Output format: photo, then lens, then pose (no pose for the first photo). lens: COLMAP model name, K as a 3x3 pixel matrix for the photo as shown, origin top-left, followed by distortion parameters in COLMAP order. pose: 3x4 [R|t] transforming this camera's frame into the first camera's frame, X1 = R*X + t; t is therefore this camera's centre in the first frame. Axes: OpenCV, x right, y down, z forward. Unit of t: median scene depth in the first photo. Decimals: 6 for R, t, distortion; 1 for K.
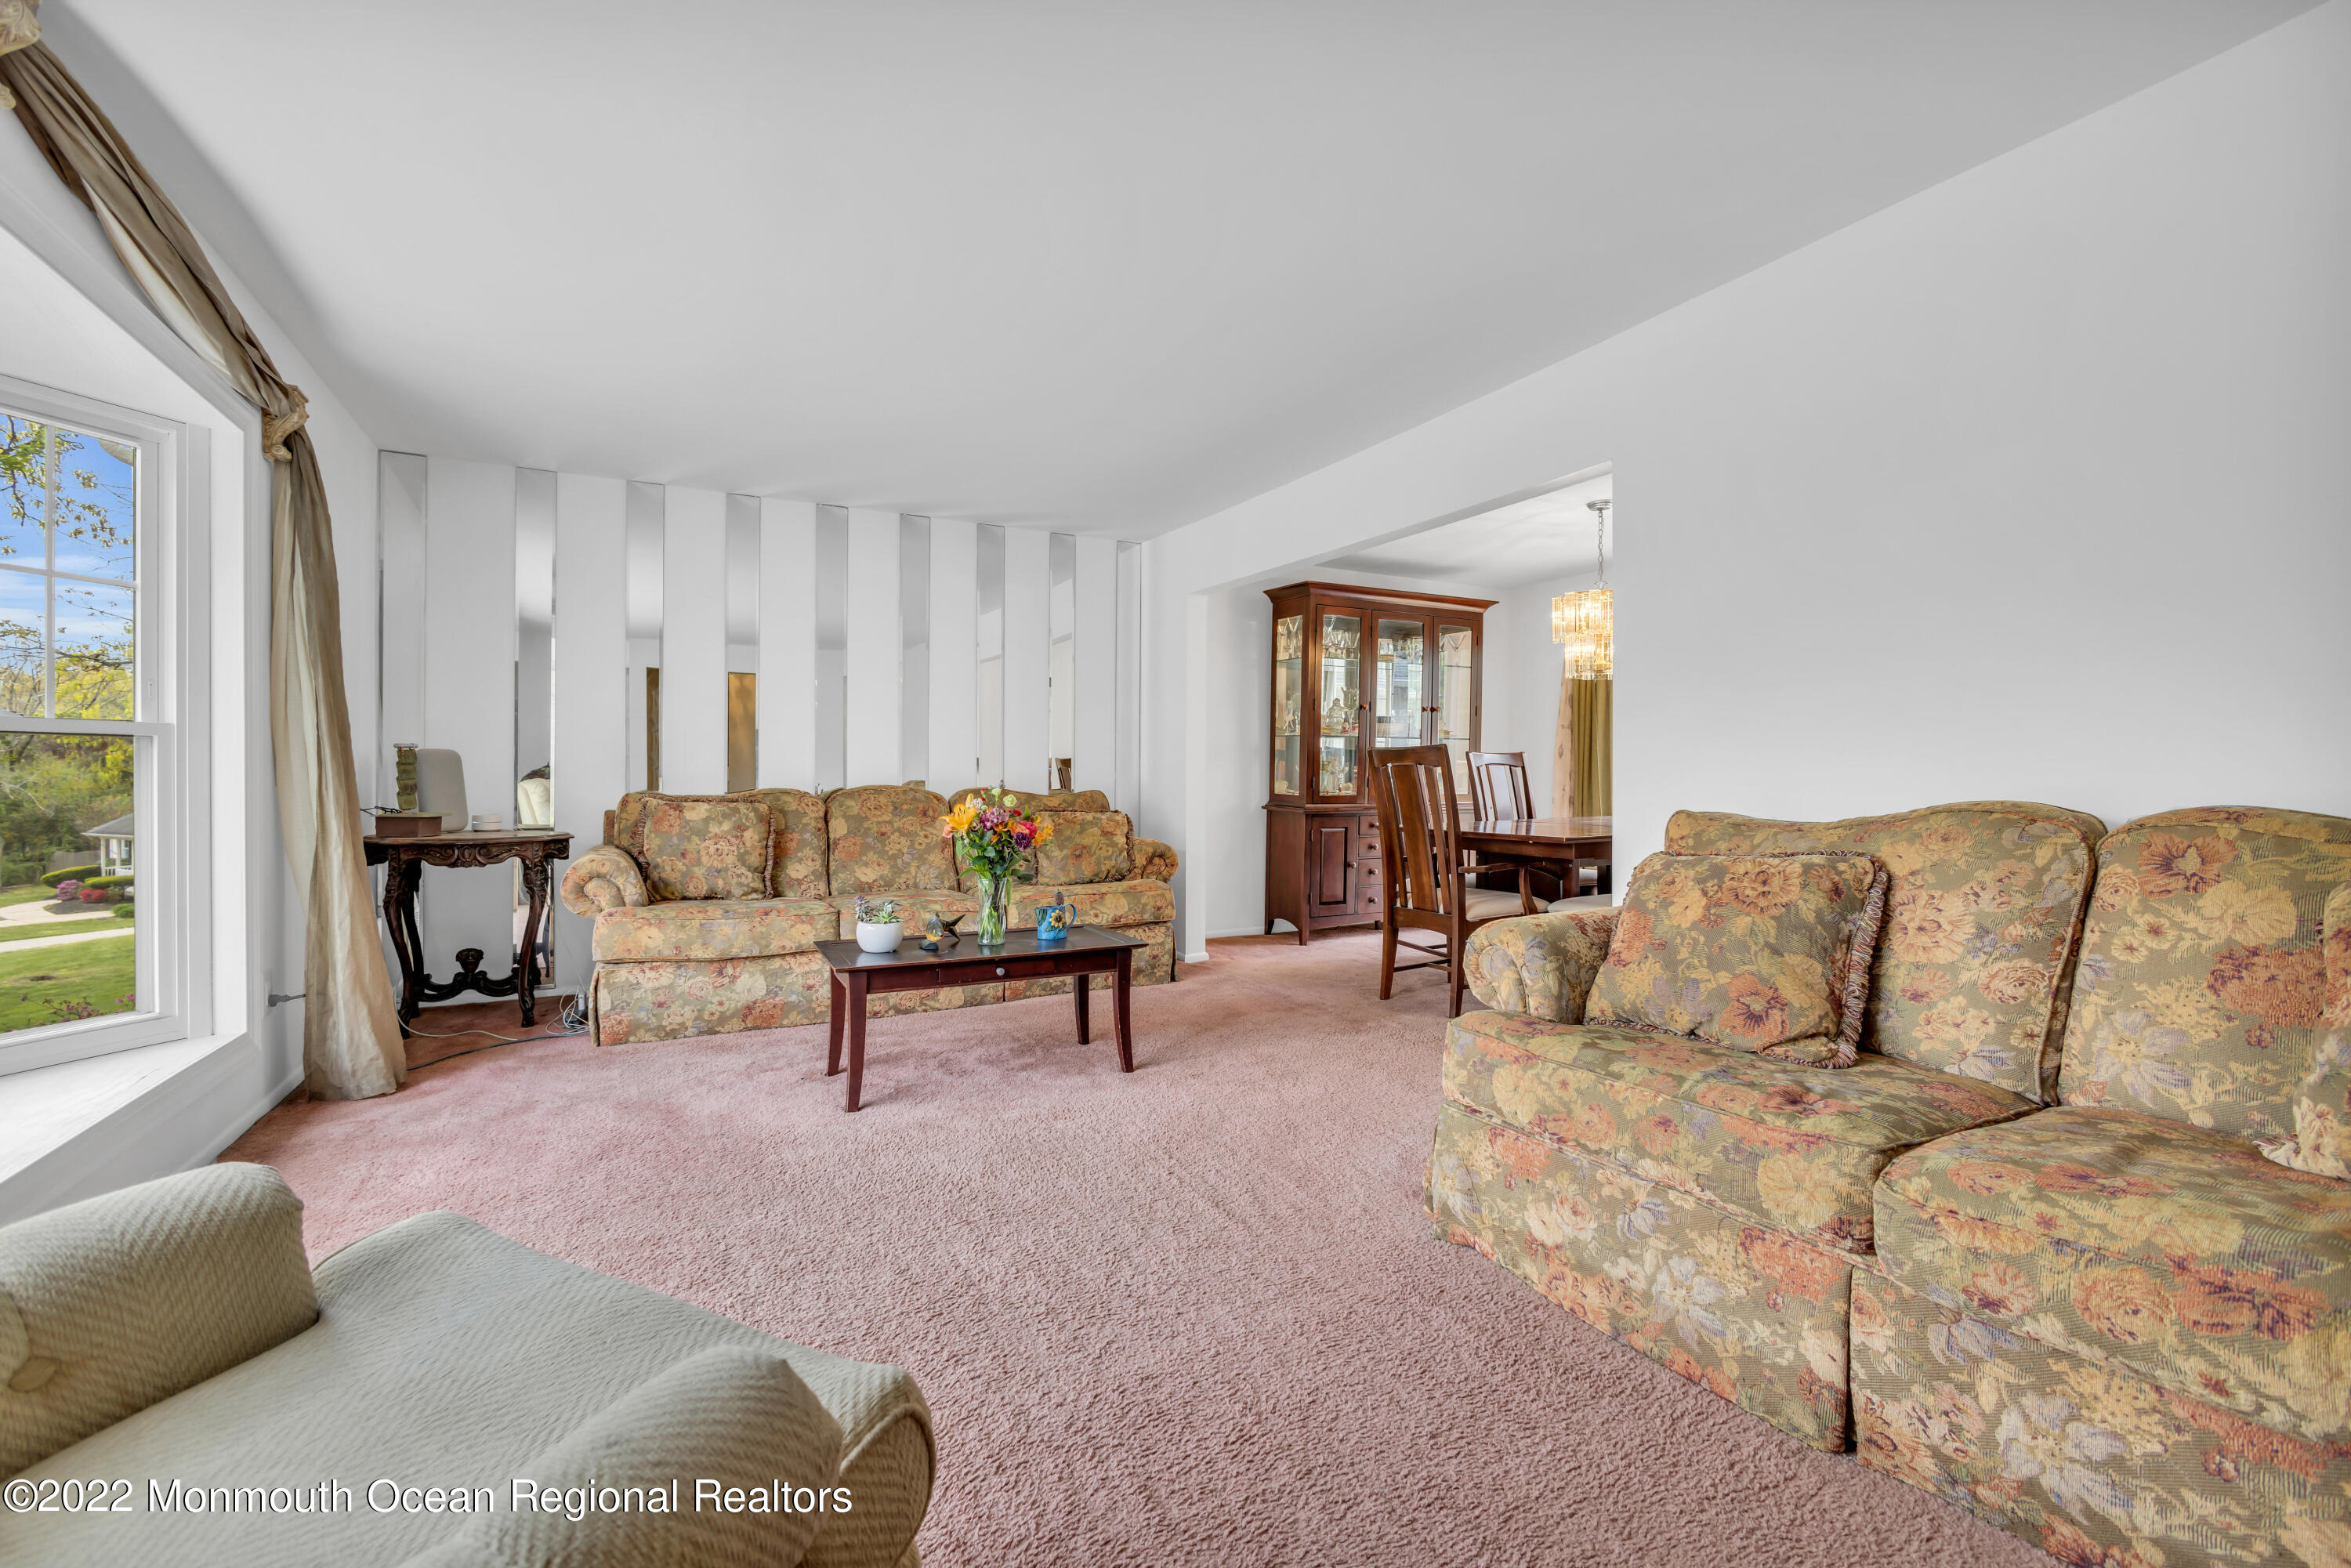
lens RADIAL K [[996.4, 0, 1175.5], [0, 996.4, 784.0], [0, 0, 1]] dist [-0.001056, -0.000238]
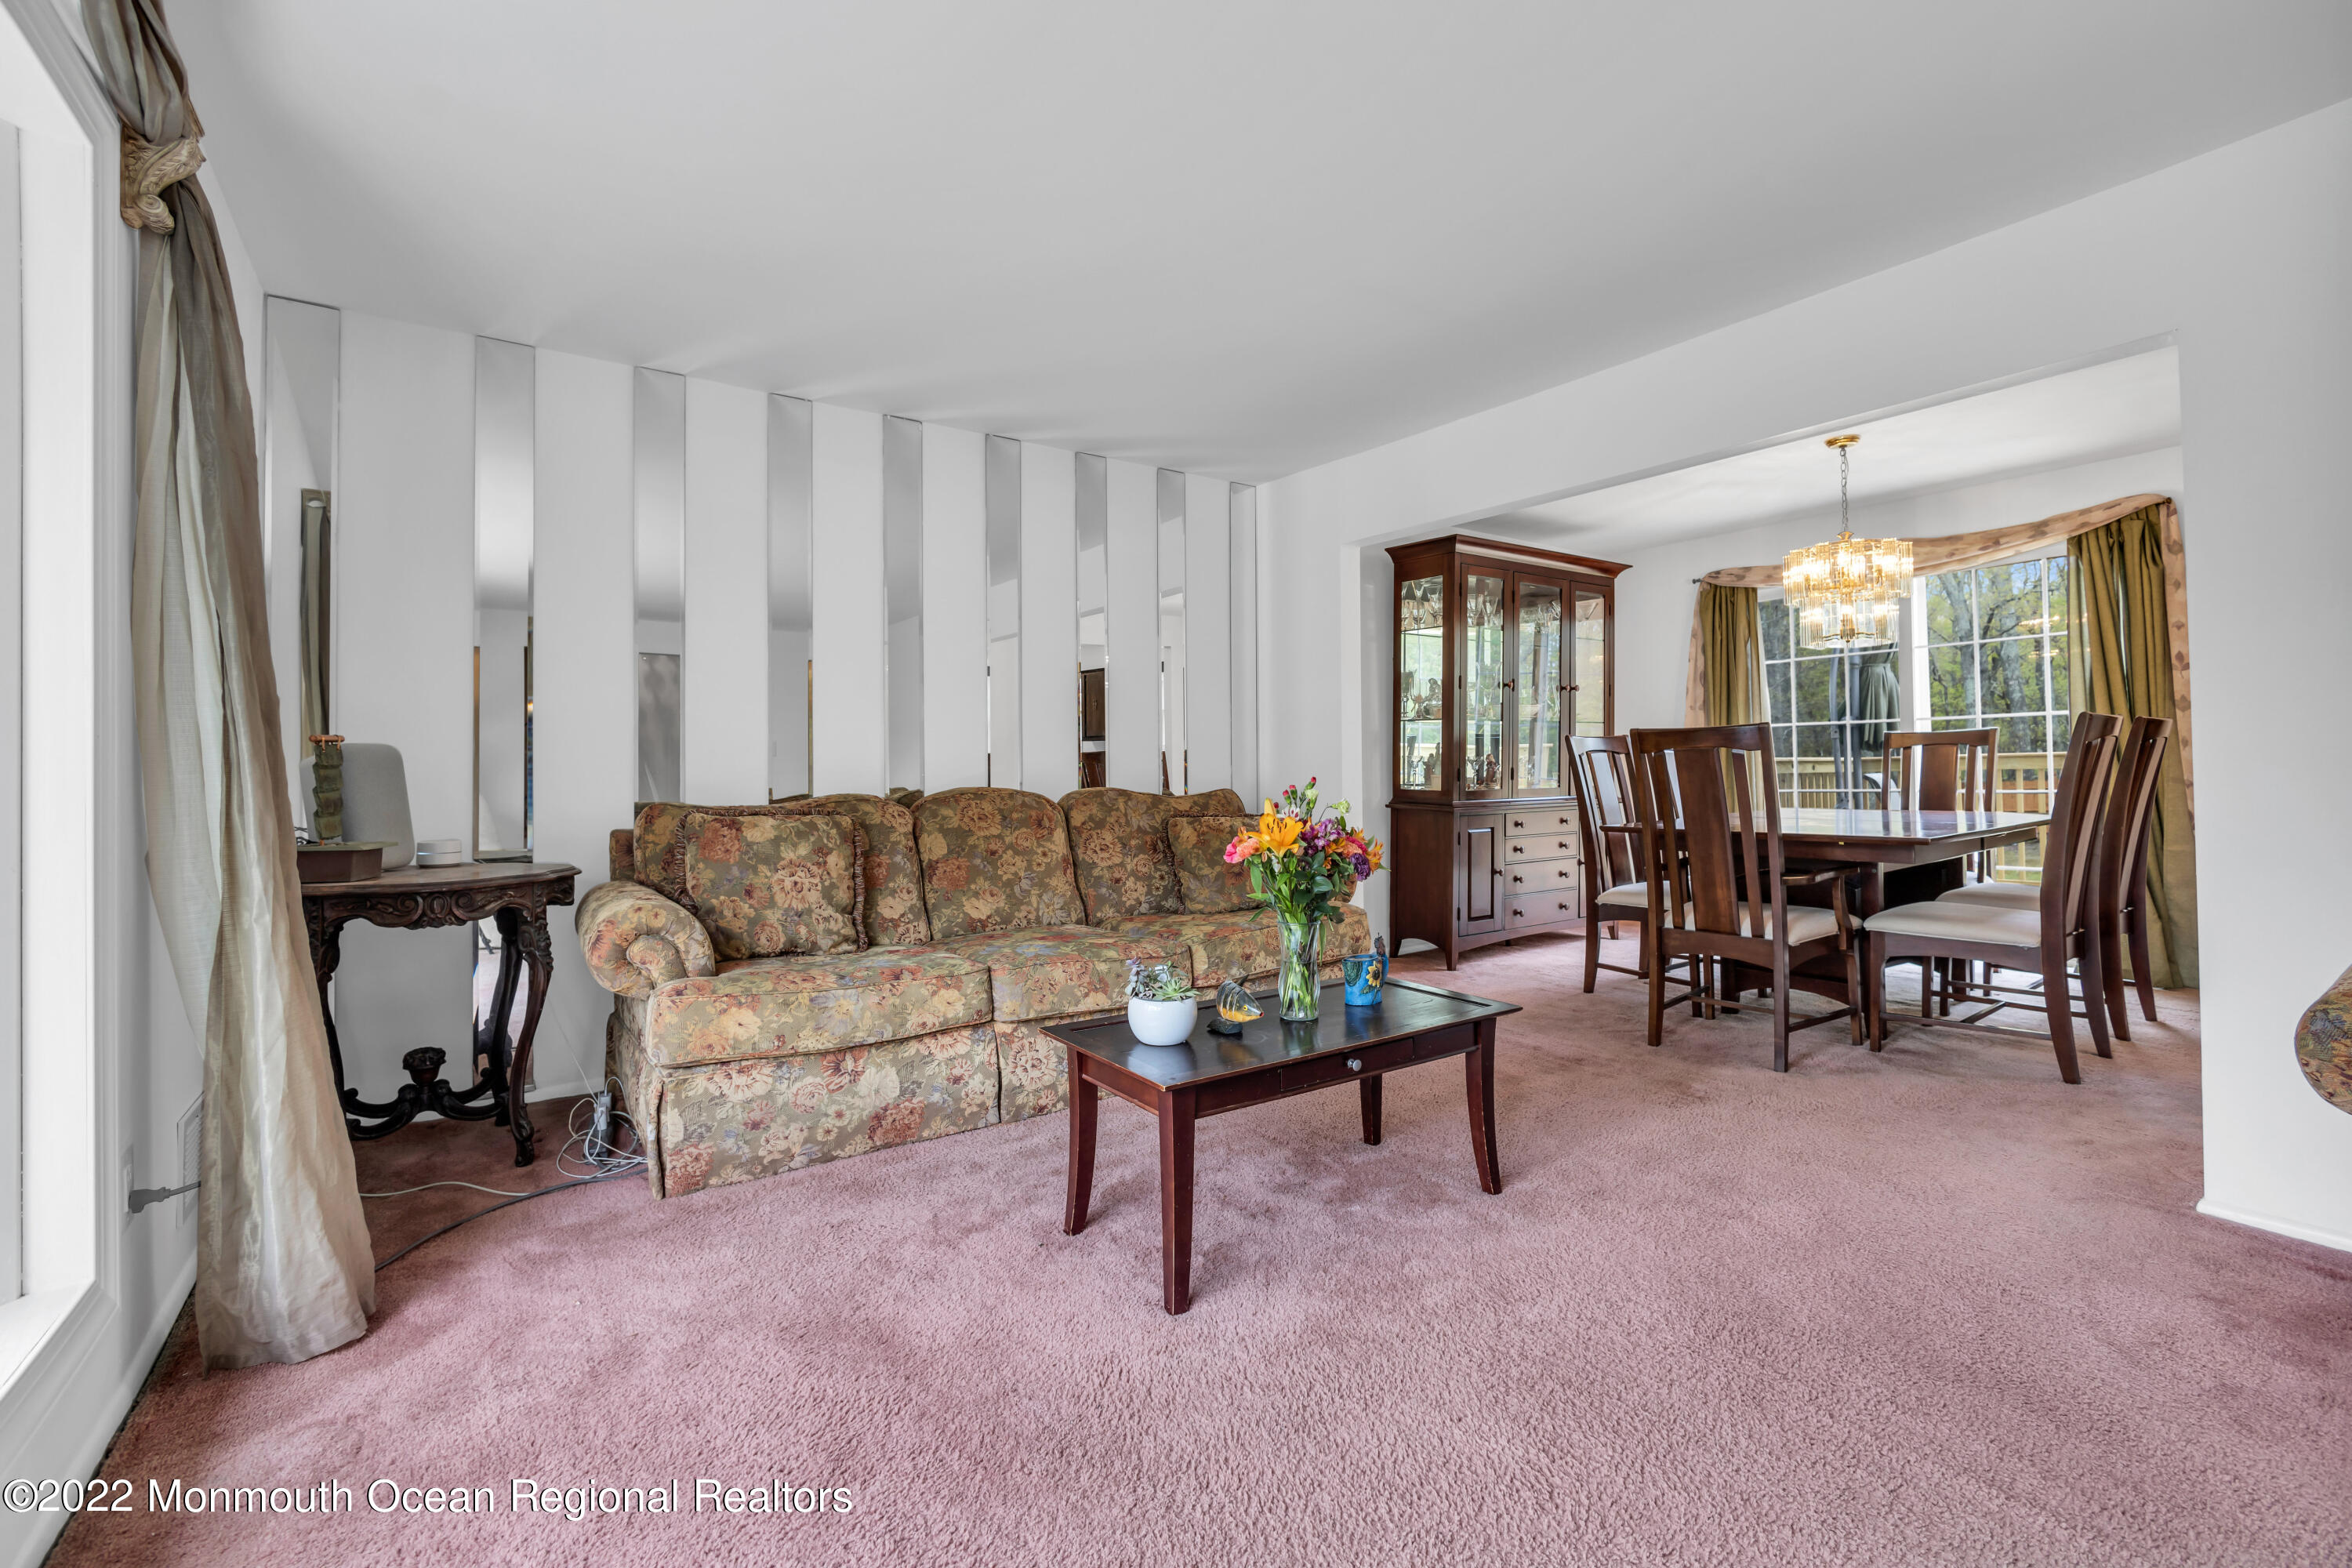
lens RADIAL K [[1015.1, 0, 1186.5], [0, 1015.1, 760.5], [0, 0, 1]] dist [-0.003540, -0.000167]
pose [[0.991242, -0.014233, 0.131290, -0.289930], [0.016690, 0.999705, -0.017634, -0.003498], [-0.131000, 0.019671, 0.991187, 0.264622]]
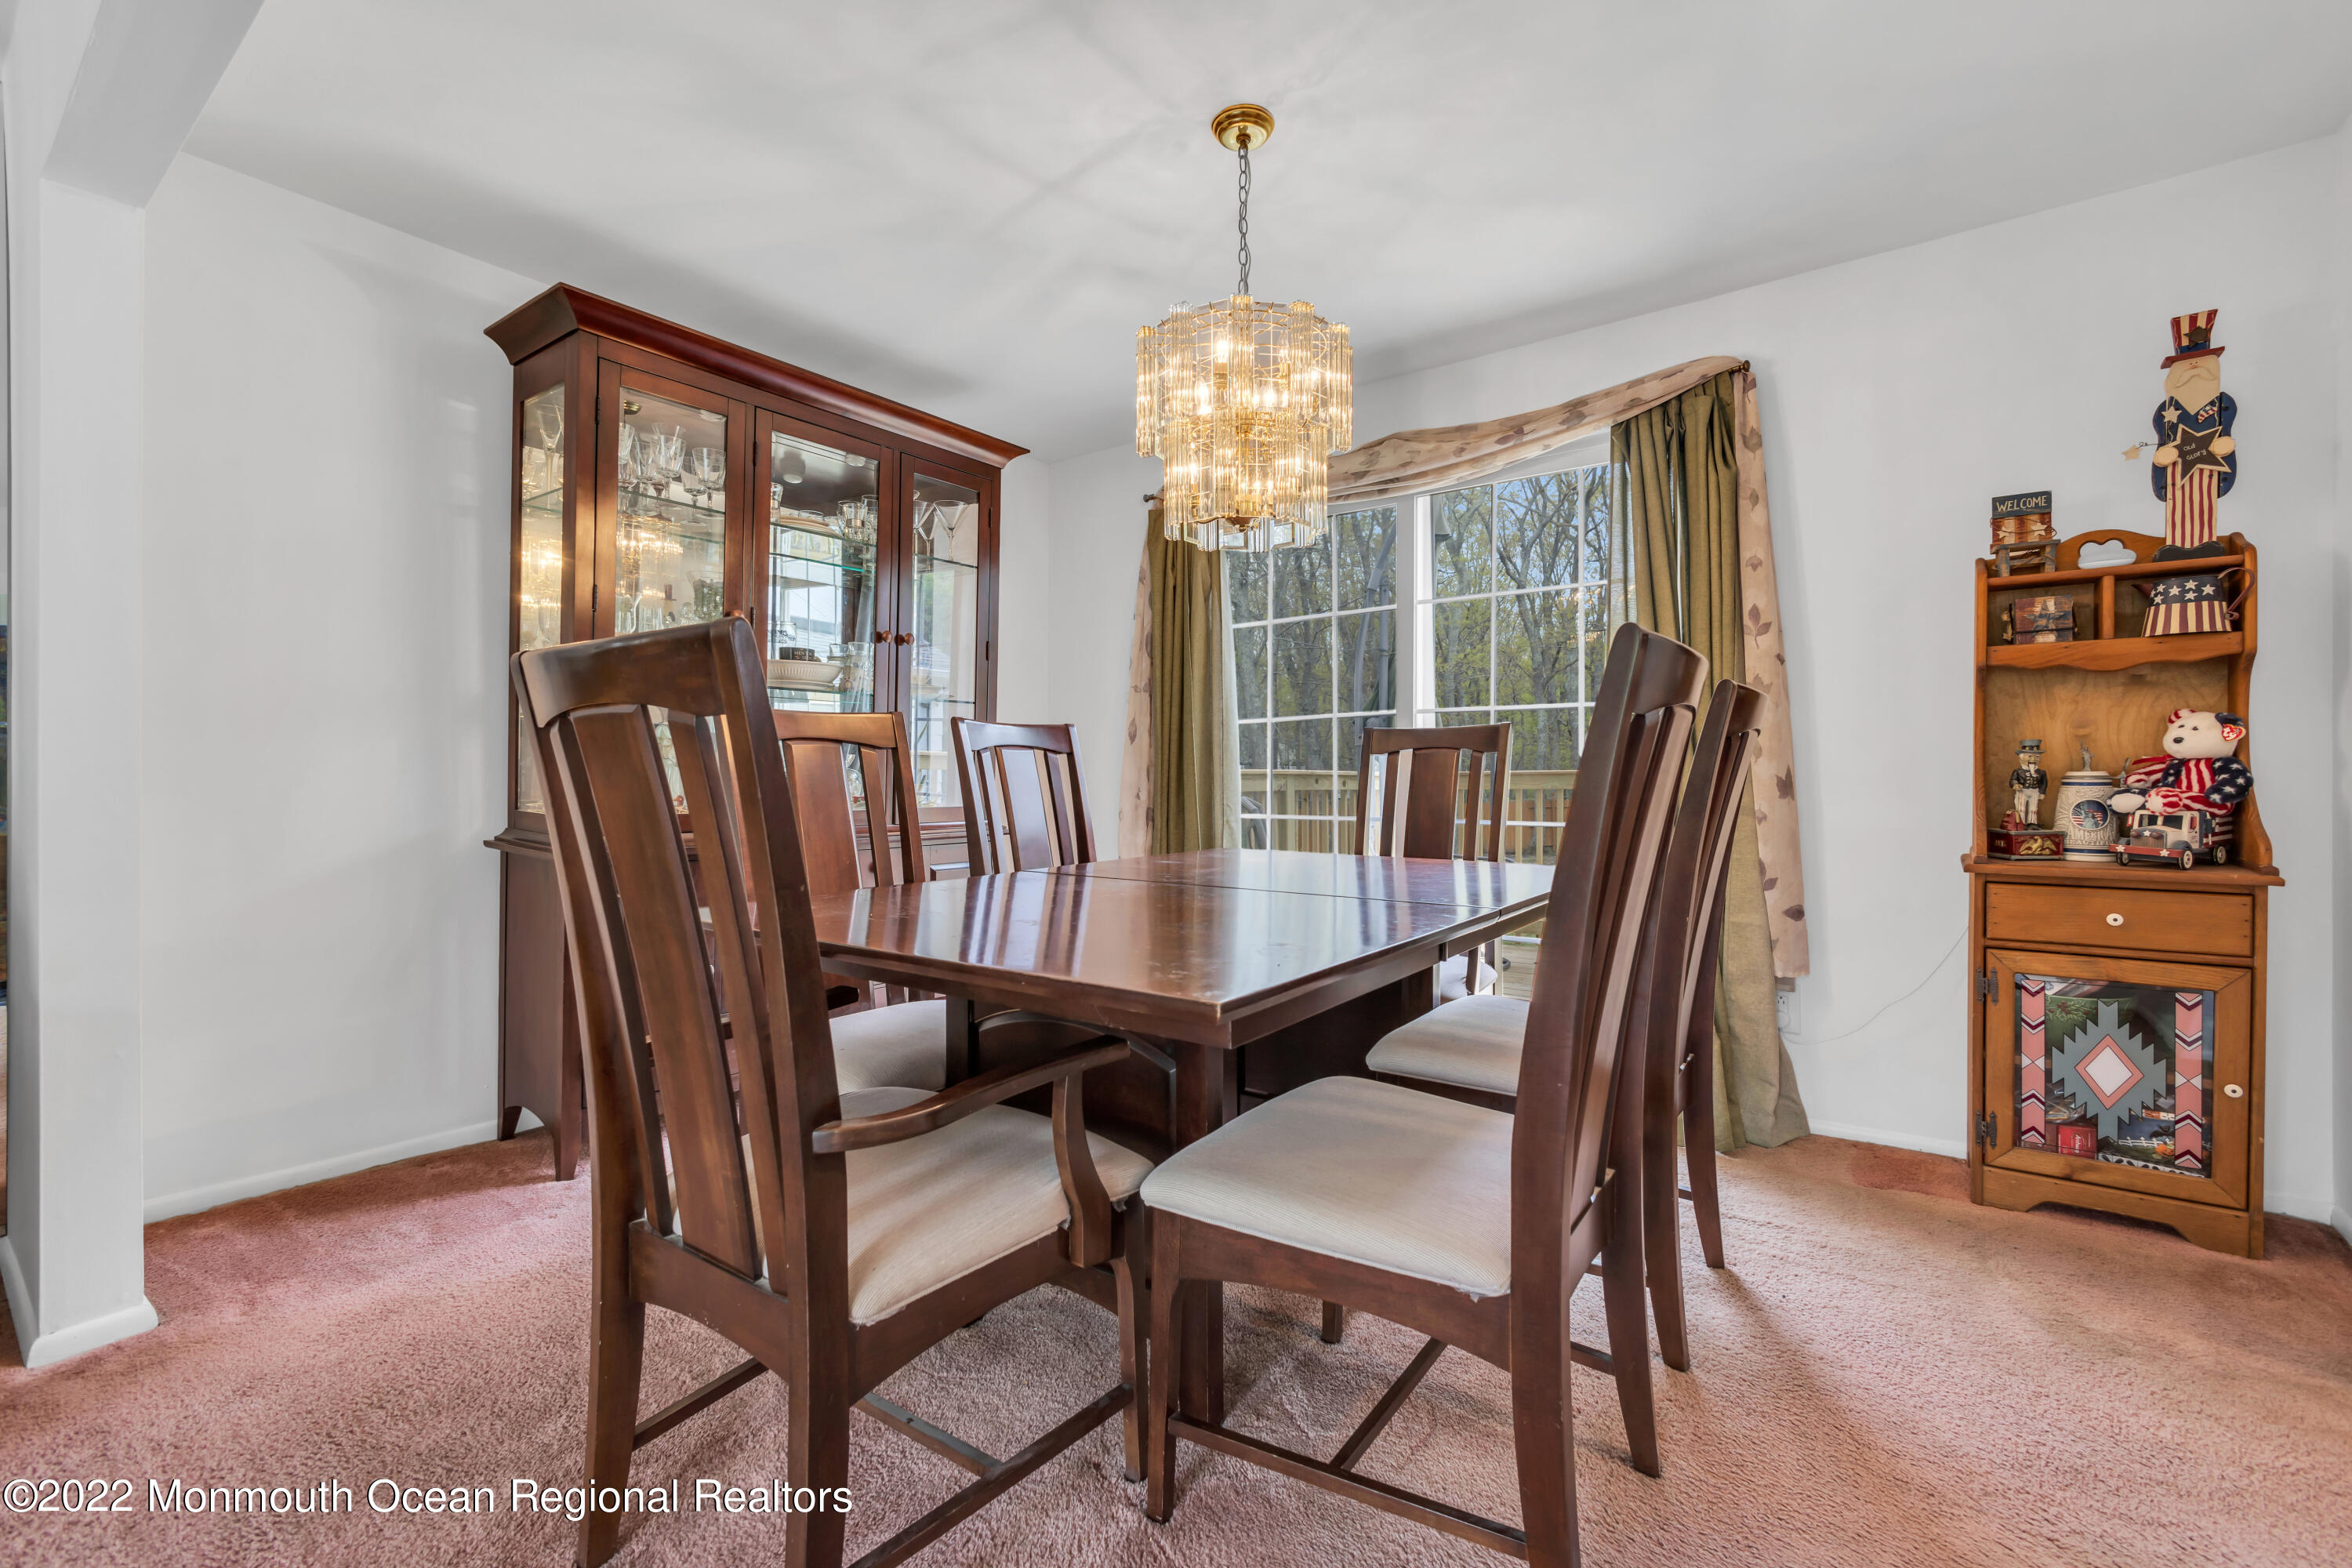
lens RADIAL K [[996.8, 0, 1176.0], [0, 996.8, 784.0], [0, 0, 1]] dist [-0.001056, -0.000238]
pose [[0.908566, -0.000979, 0.417740, 0.267695], [0.001629, 0.999998, -0.001201, -0.001804], [-0.417738, 0.001771, 0.908566, 0.744240]]
